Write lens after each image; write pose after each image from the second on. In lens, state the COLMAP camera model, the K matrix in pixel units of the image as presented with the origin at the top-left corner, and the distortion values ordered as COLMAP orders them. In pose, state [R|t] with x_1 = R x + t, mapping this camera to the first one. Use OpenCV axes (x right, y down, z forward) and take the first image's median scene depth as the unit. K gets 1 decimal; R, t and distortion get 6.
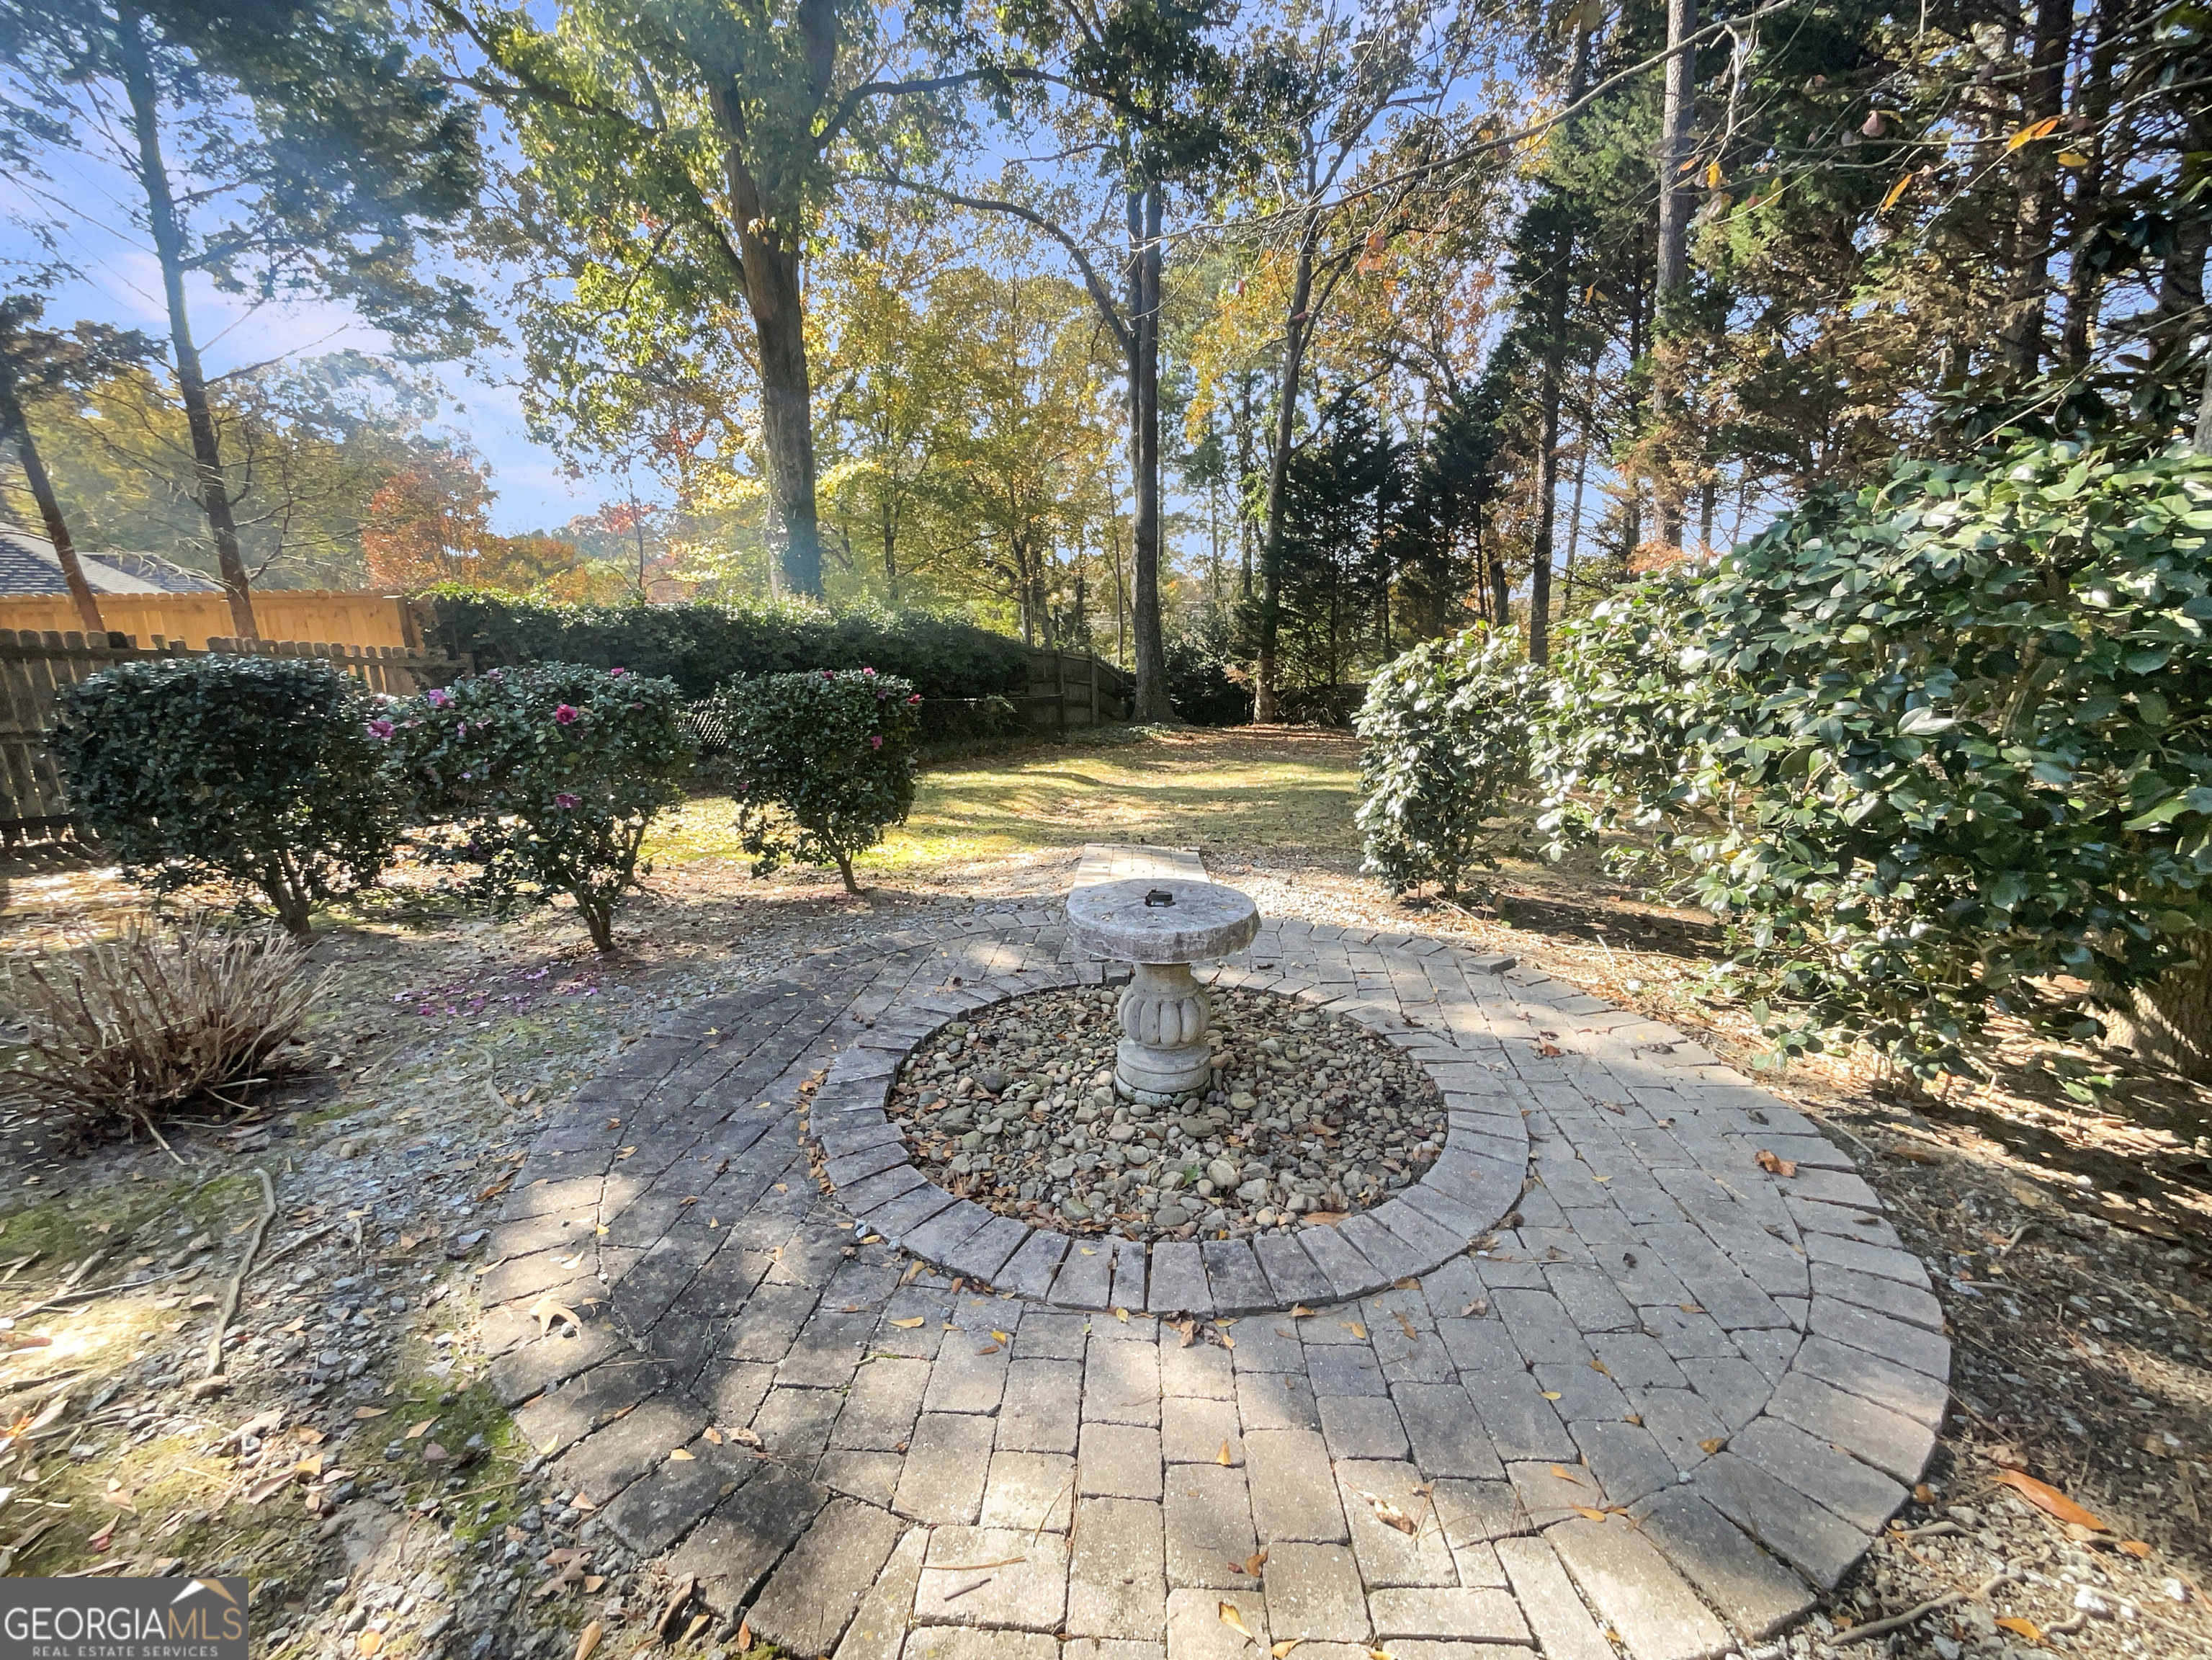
lens RADIAL K [[917.2, 0, 1106.0], [0, 917.2, 830.0], [0, 0, 1]] dist [-0.007372, 0.000169]
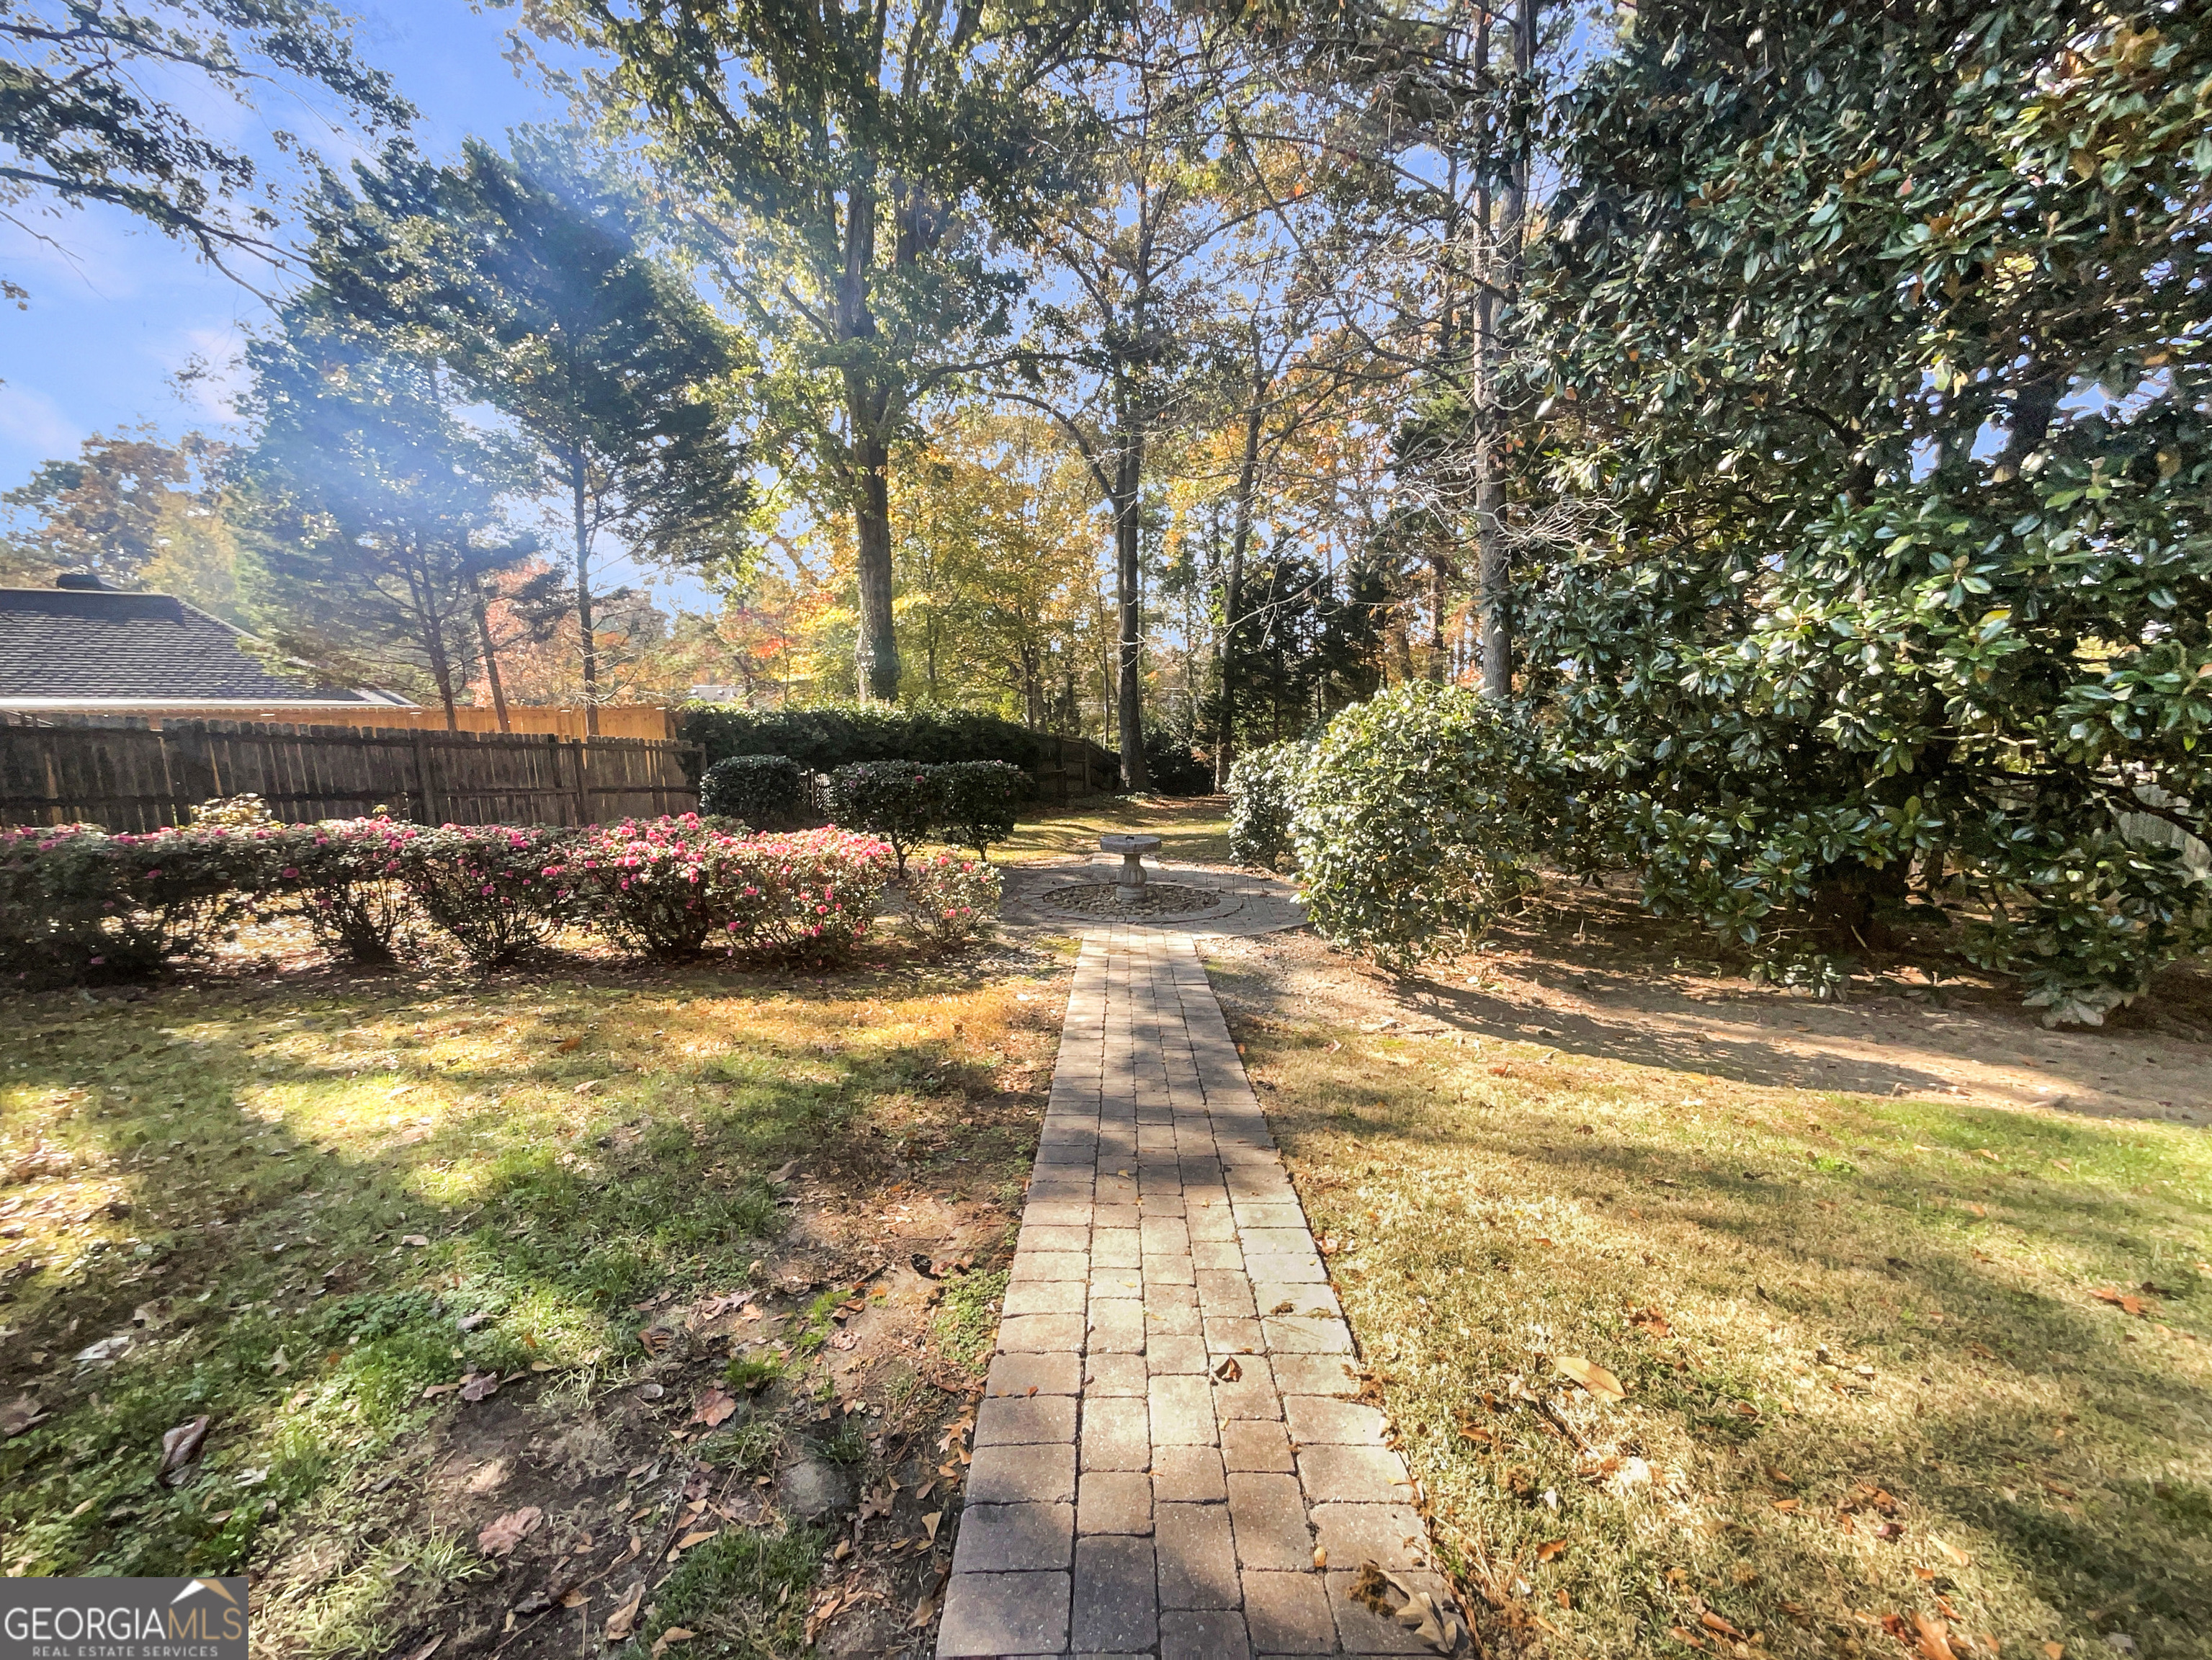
lens RADIAL K [[917.2, 0, 1106.0], [0, 917.2, 830.0], [0, 0, 1]] dist [-0.007372, 0.000169]
pose [[0.999826, 0.005361, 0.017884, -0.006249], [-0.003914, 0.996789, -0.079978, 0.023001], [-0.018255, 0.079894, 0.996636, -0.165419]]
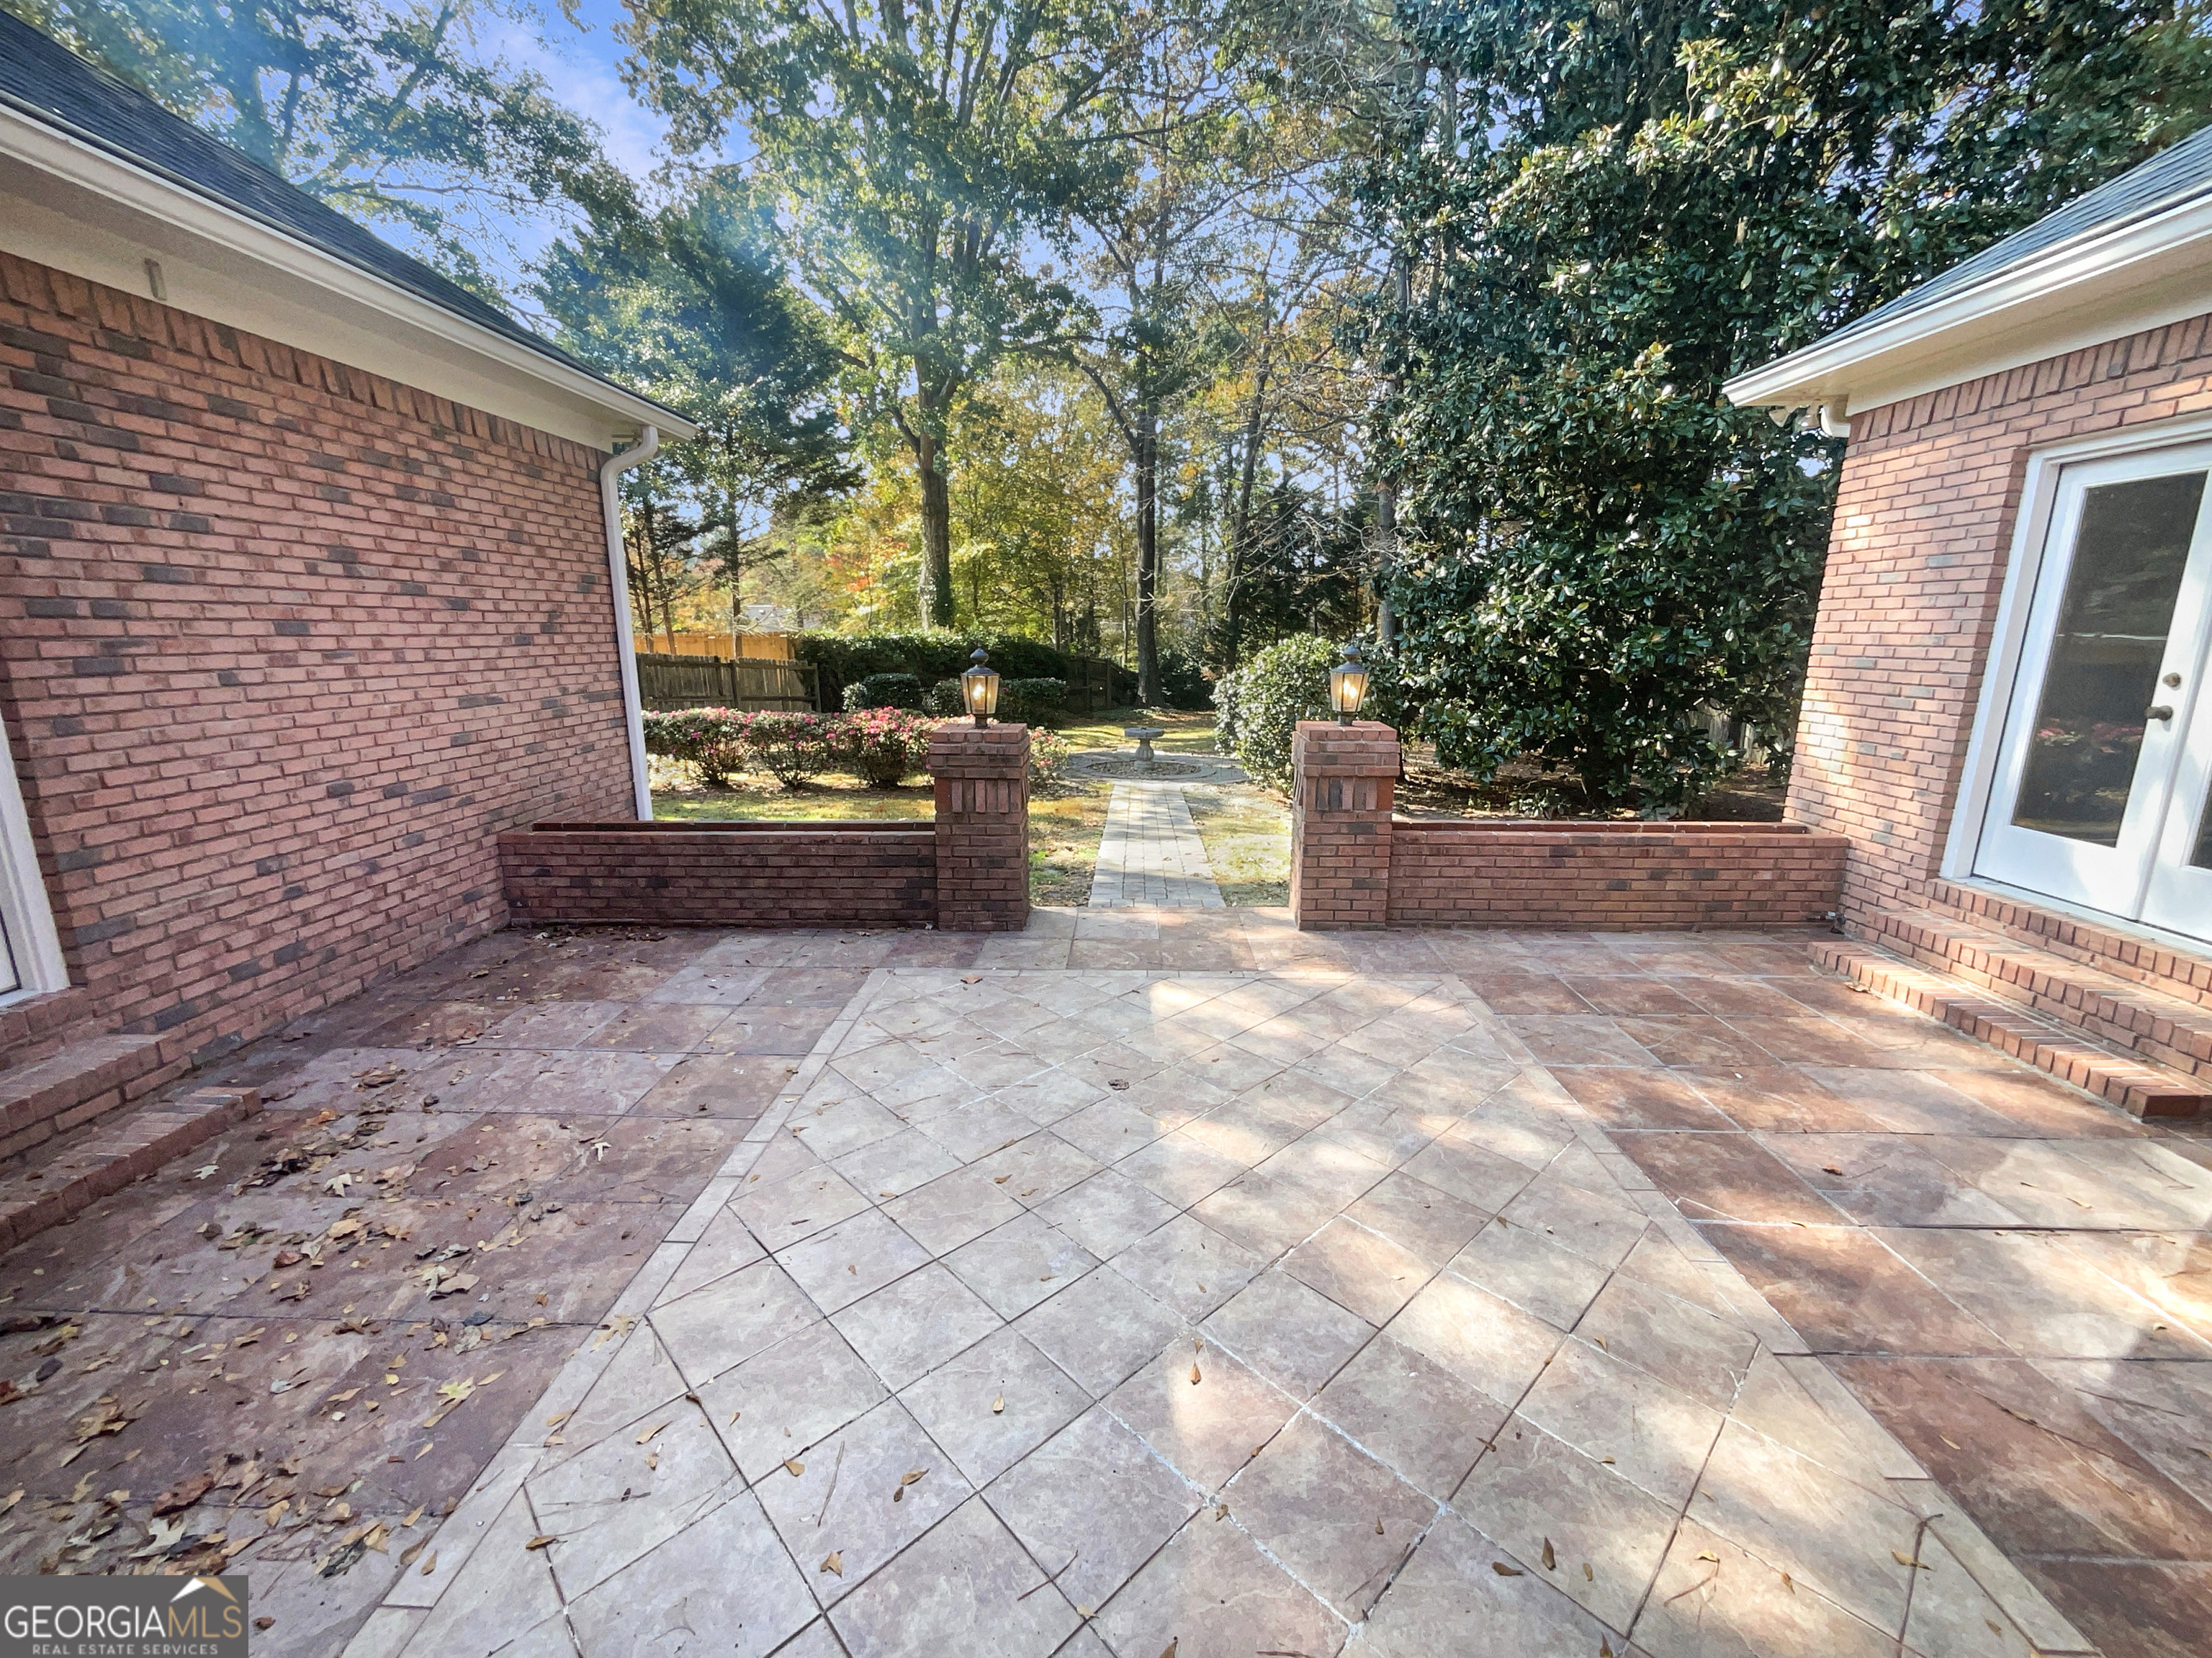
lens RADIAL K [[917.0, 0, 1106.0], [0, 917.0, 829.0], [0, 0, 1]] dist [-0.007372, 0.000169]
pose [[0.999912, 0.013190, 0.001095, -0.010850], [-0.013198, 0.999890, 0.006739, 0.044421], [-0.001006, -0.006752, 0.999977, -0.299119]]
